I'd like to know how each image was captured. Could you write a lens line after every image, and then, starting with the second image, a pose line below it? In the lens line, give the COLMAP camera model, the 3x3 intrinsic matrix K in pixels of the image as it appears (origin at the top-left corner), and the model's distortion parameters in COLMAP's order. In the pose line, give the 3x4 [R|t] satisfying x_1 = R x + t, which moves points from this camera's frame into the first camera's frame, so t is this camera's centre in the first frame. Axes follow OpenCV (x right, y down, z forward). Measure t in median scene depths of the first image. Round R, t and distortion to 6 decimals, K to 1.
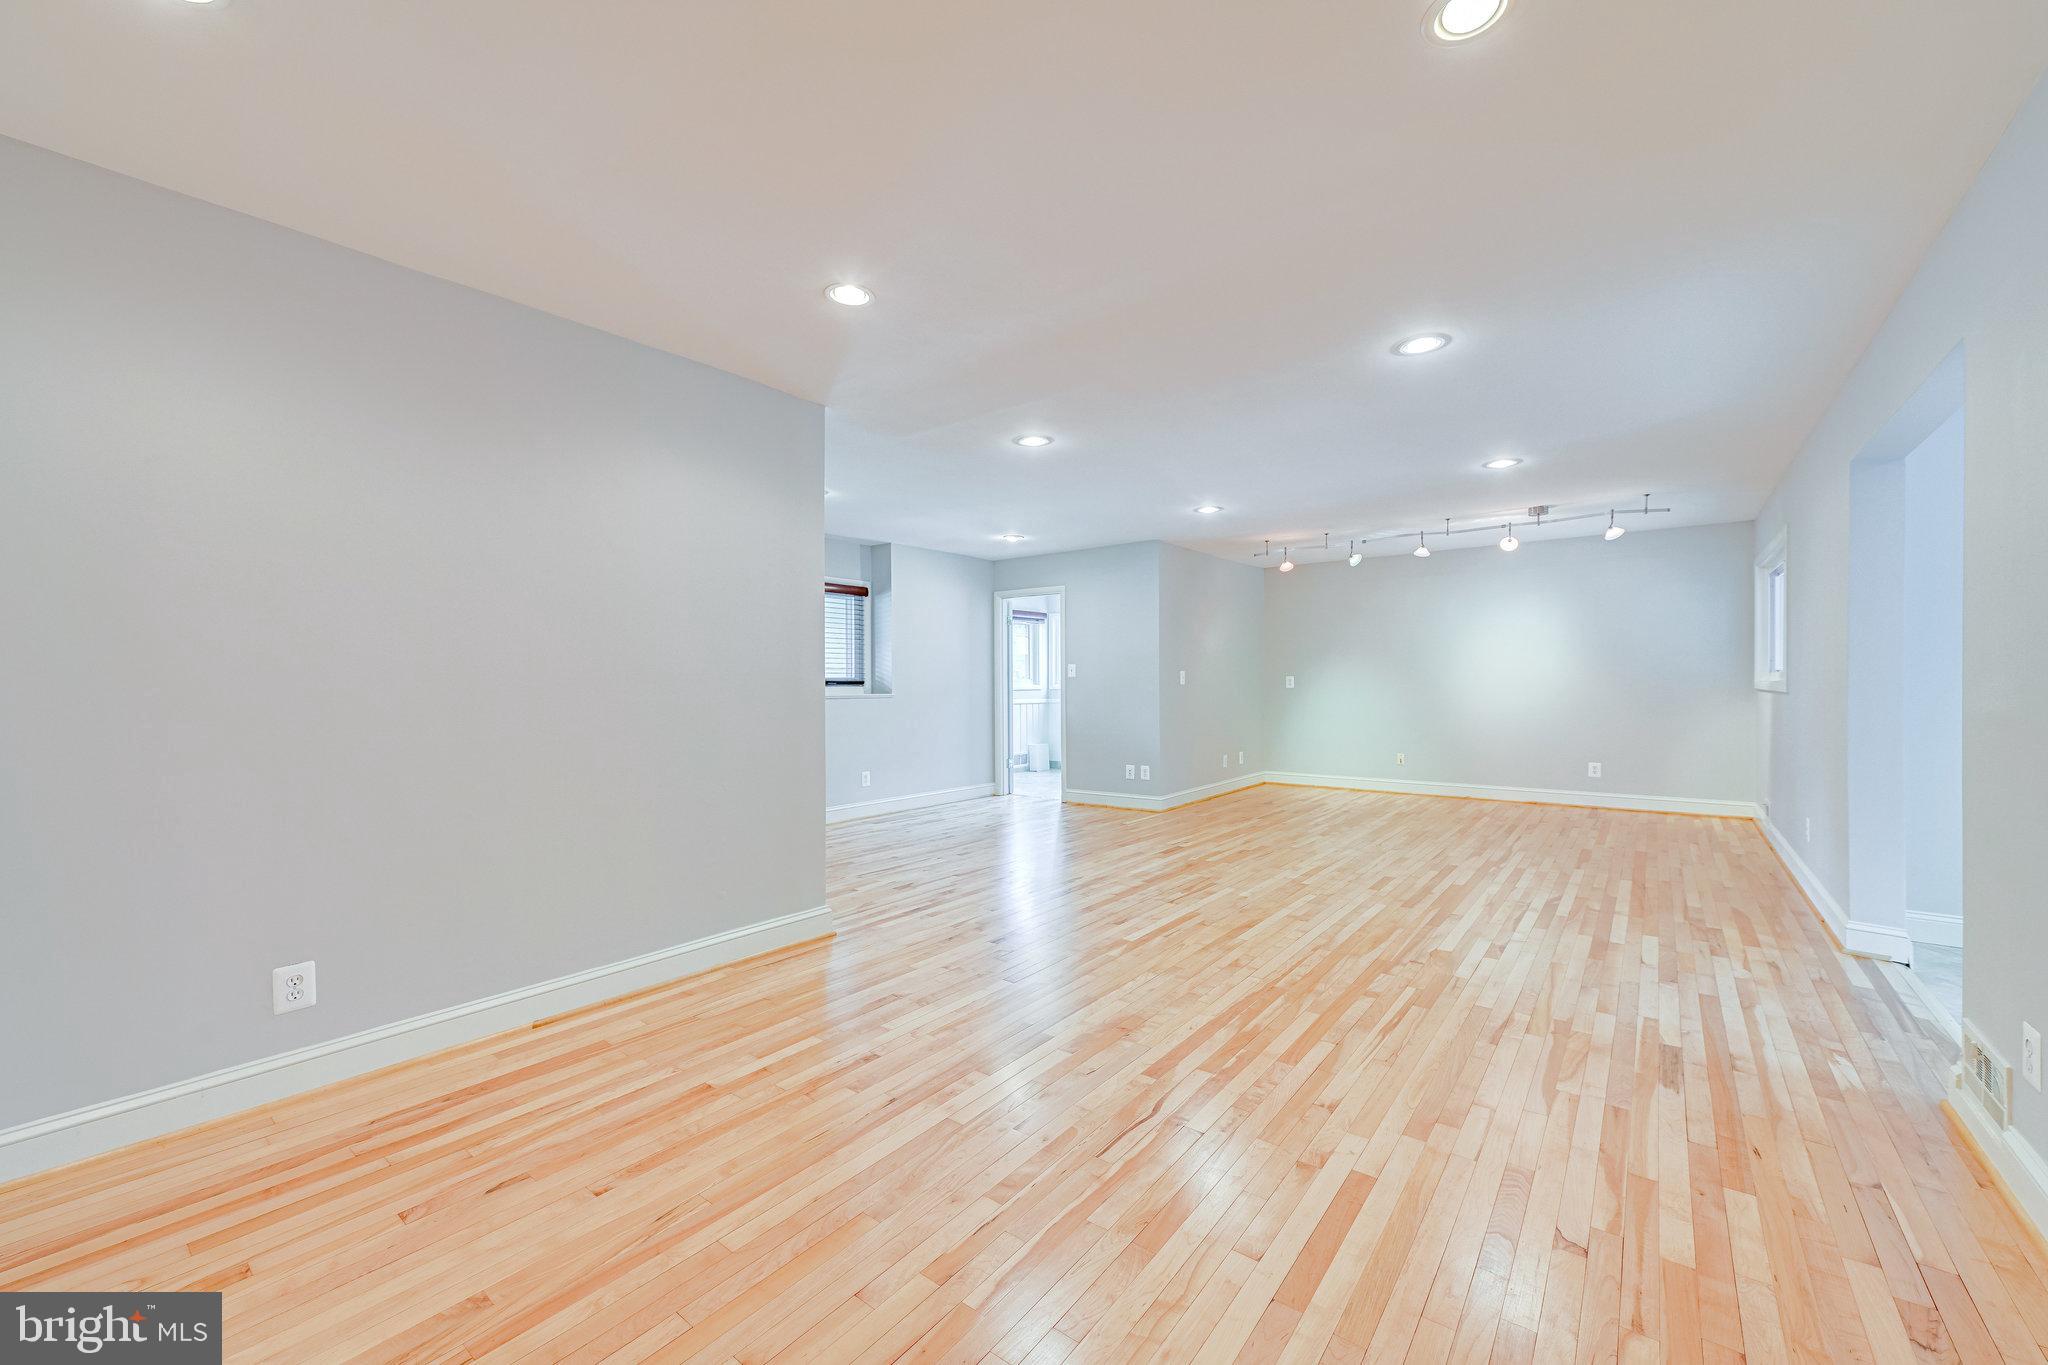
lens RADIAL K [[808.0, 0, 1031.4], [0, 808.0, 681.9], [0, 0, 1]] dist [0.000816, -0.001077]
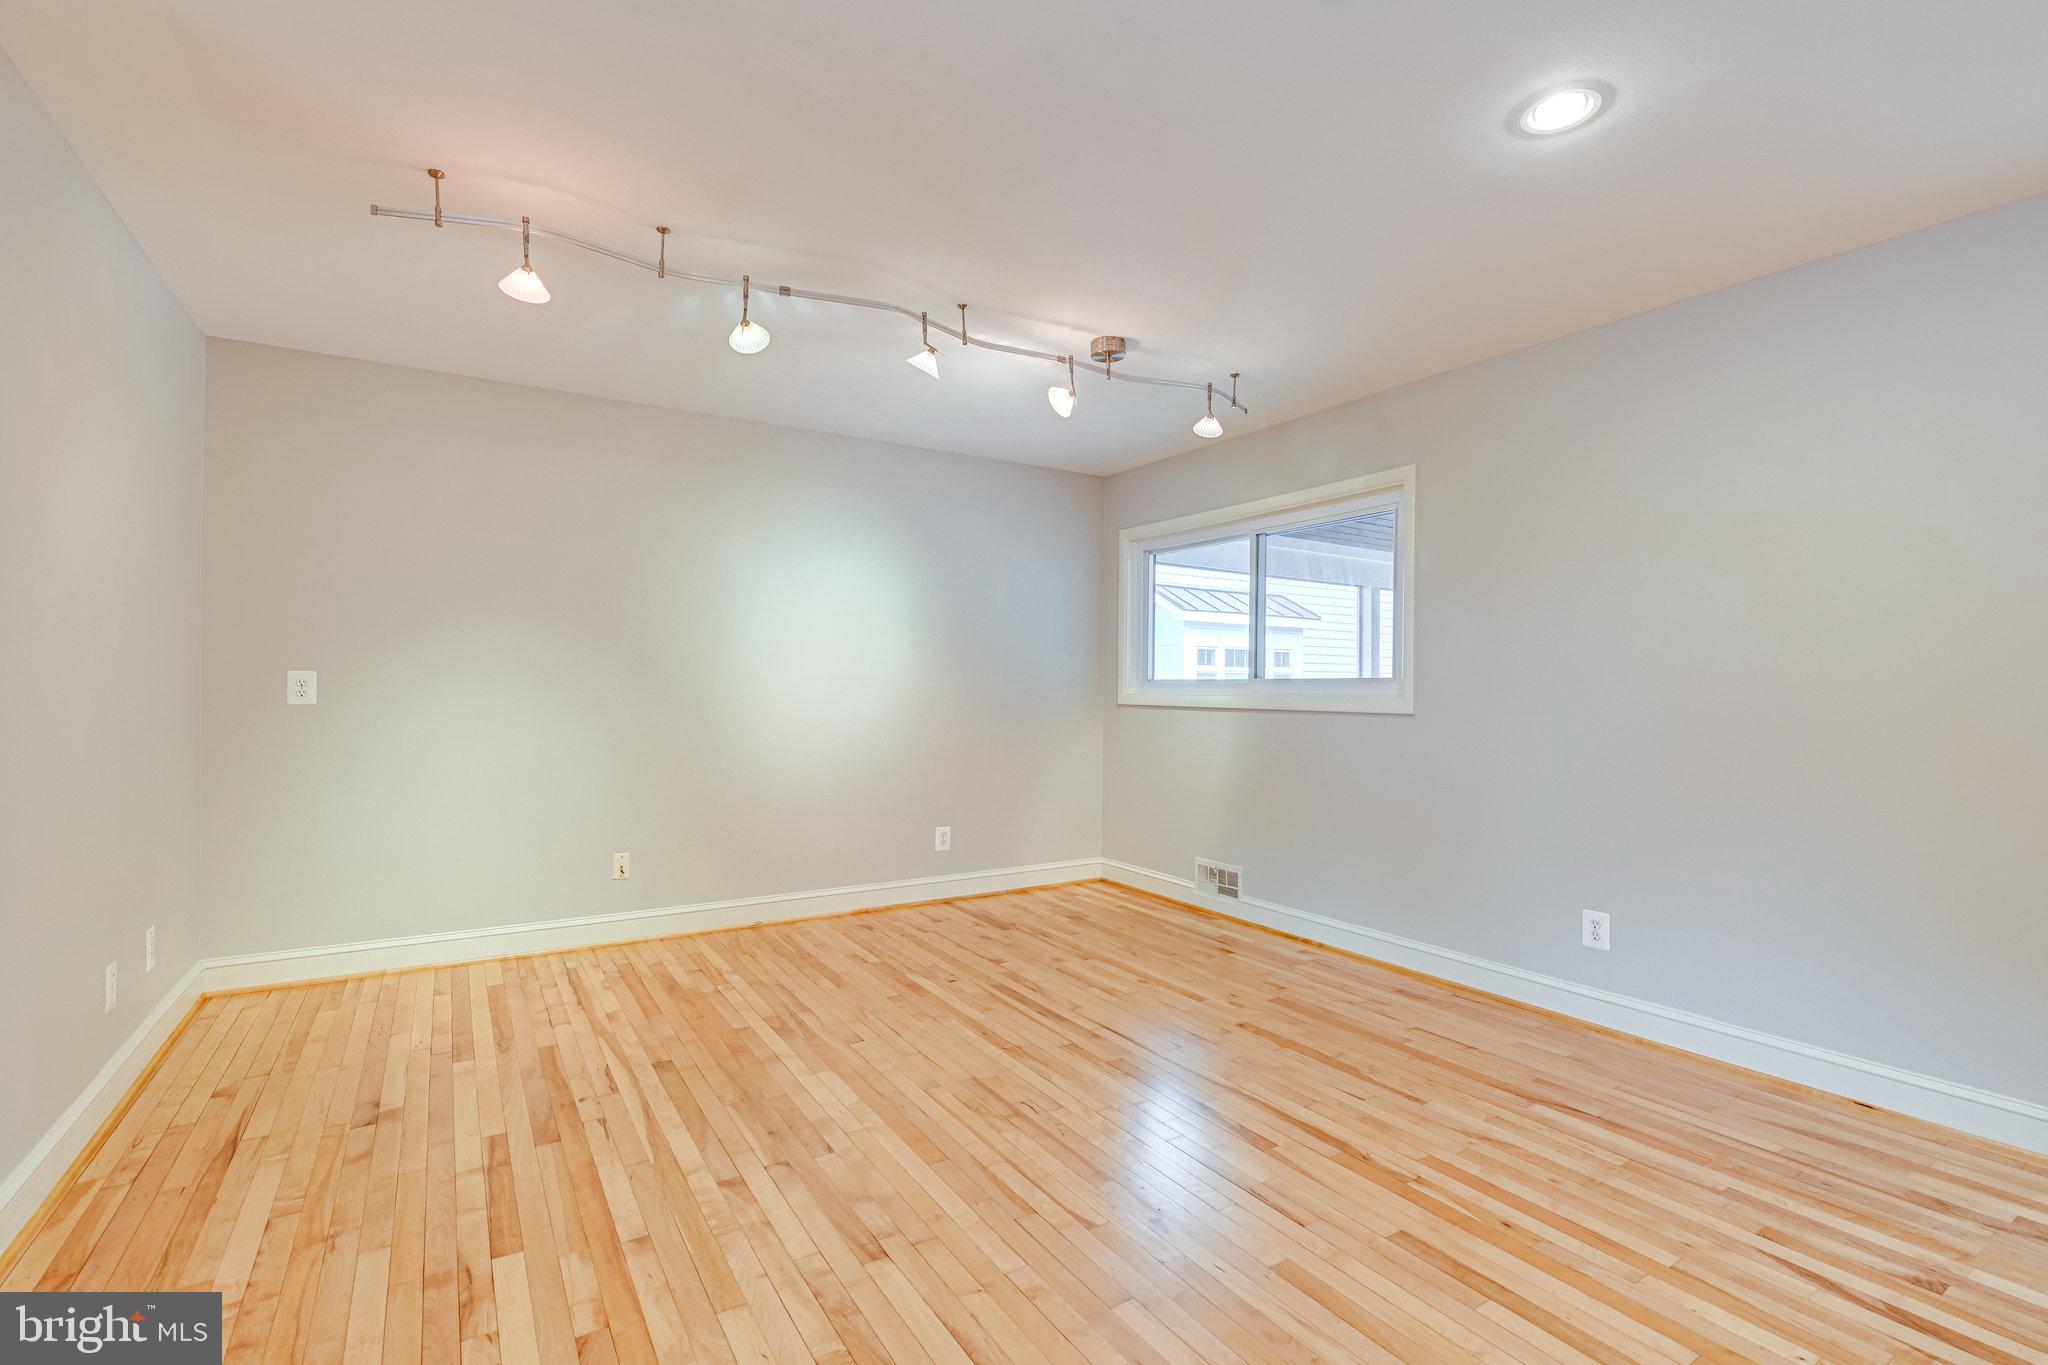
lens RADIAL K [[911.8, 0, 1036.7], [0, 911.8, 680.7], [0, 0, 1]] dist [-0.016387, -0.000272]
pose [[0.330842, 0.015001, 0.943567, 0.175652], [-0.010215, 0.999872, -0.012315, -0.003194], [-0.943631, -0.005564, 0.330953, 1.667920]]
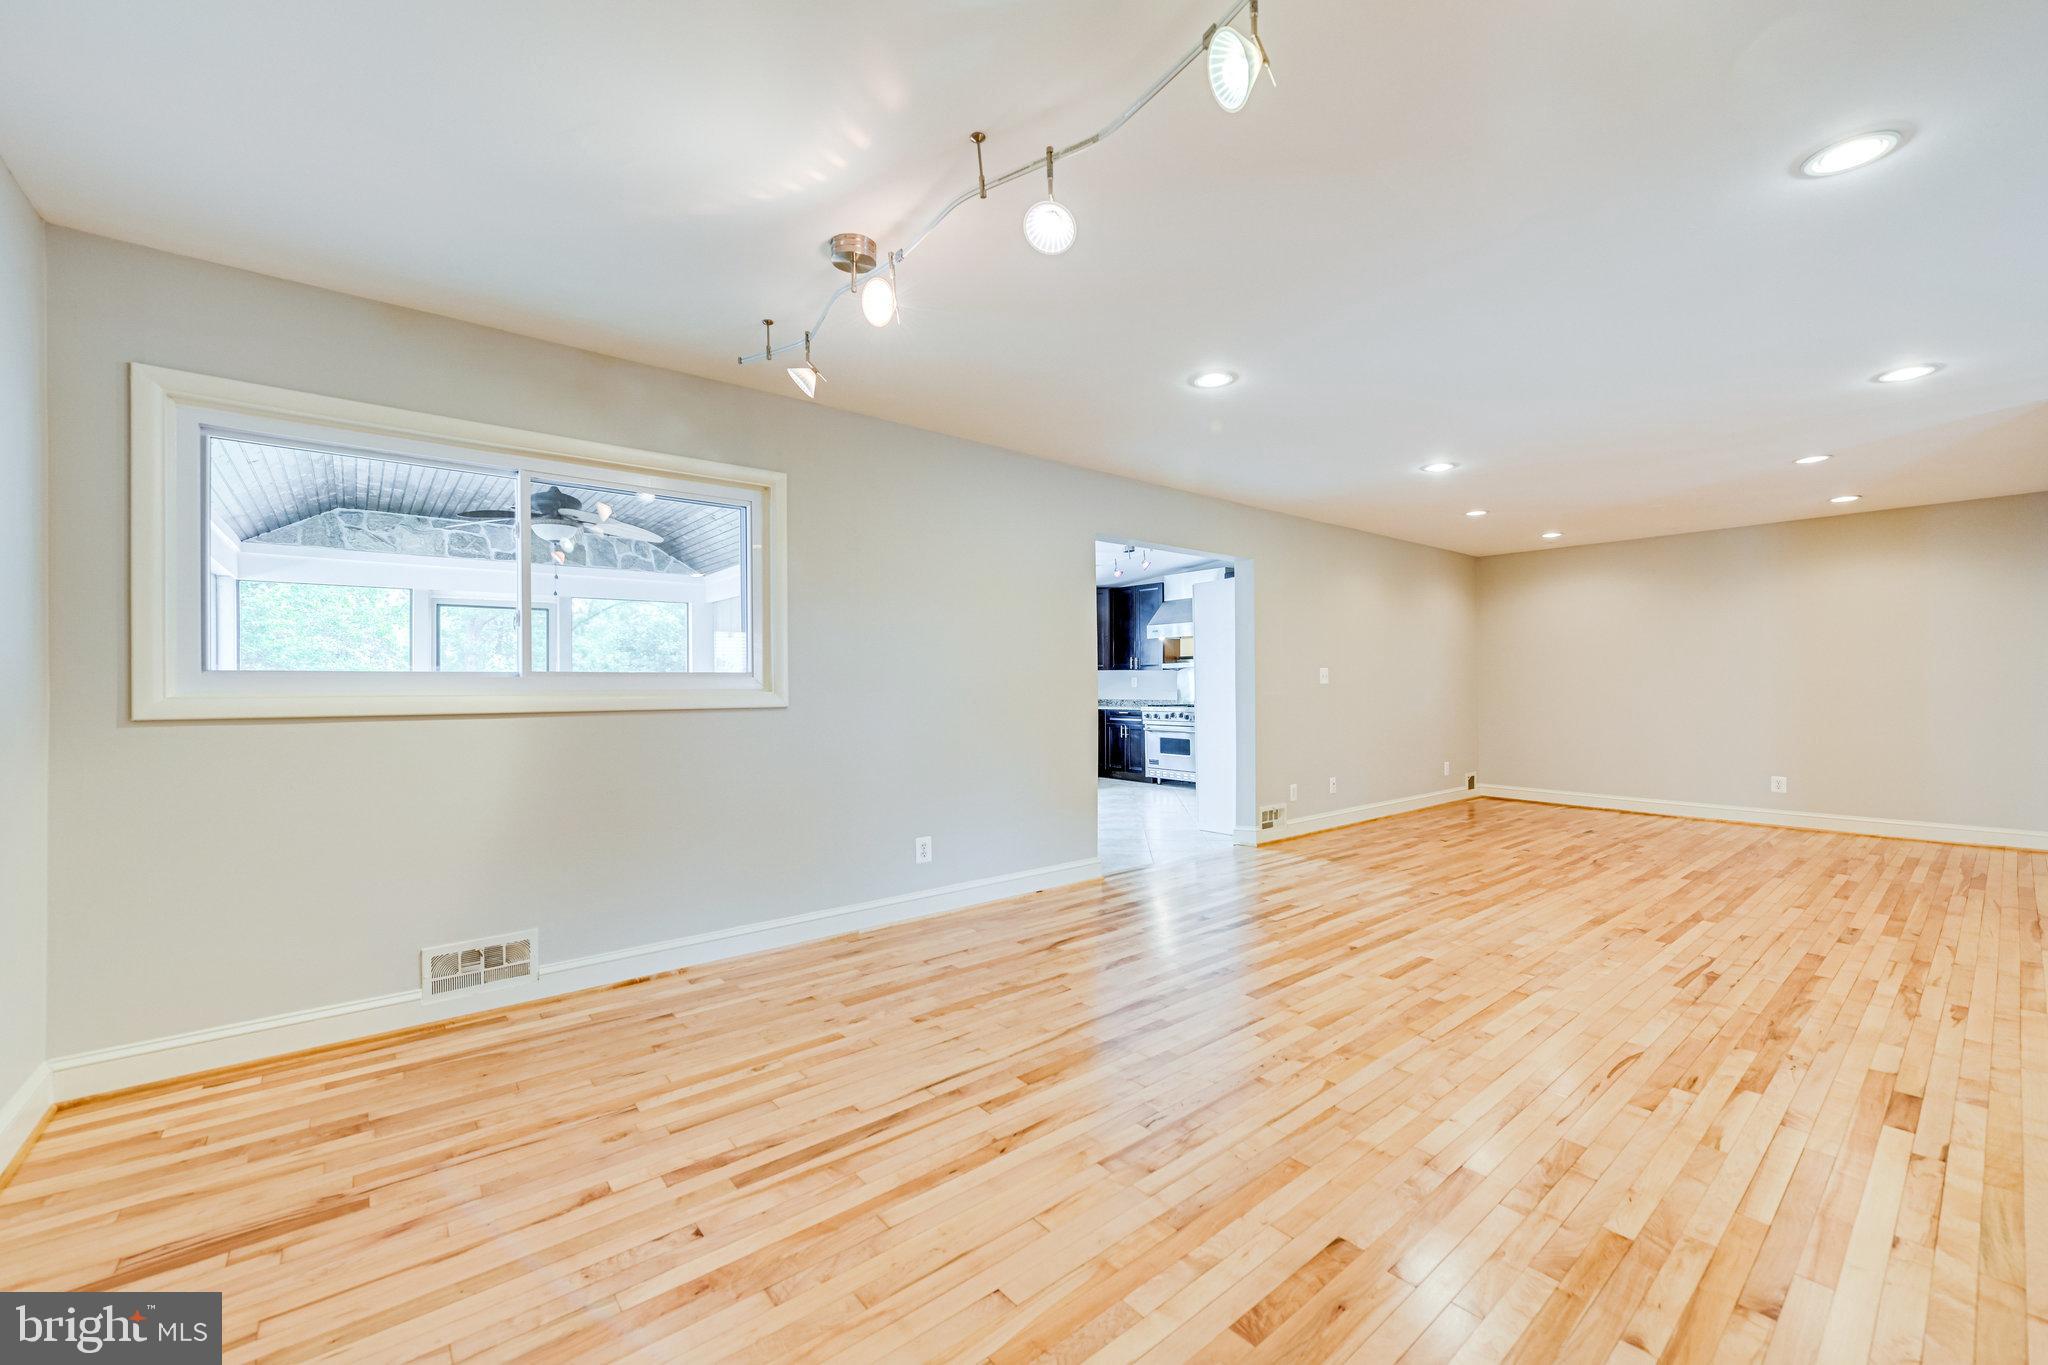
lens RADIAL K [[808.0, 0, 1018.5], [0, 808.0, 682.0], [0, 0, 1]] dist [0.000816, -0.001077]
pose [[-0.974061, 0.010793, 0.226028, 0.904264], [0.009943, 0.999939, -0.004902, -0.004665], [-0.226068, -0.002528, -0.974108, 2.645793]]
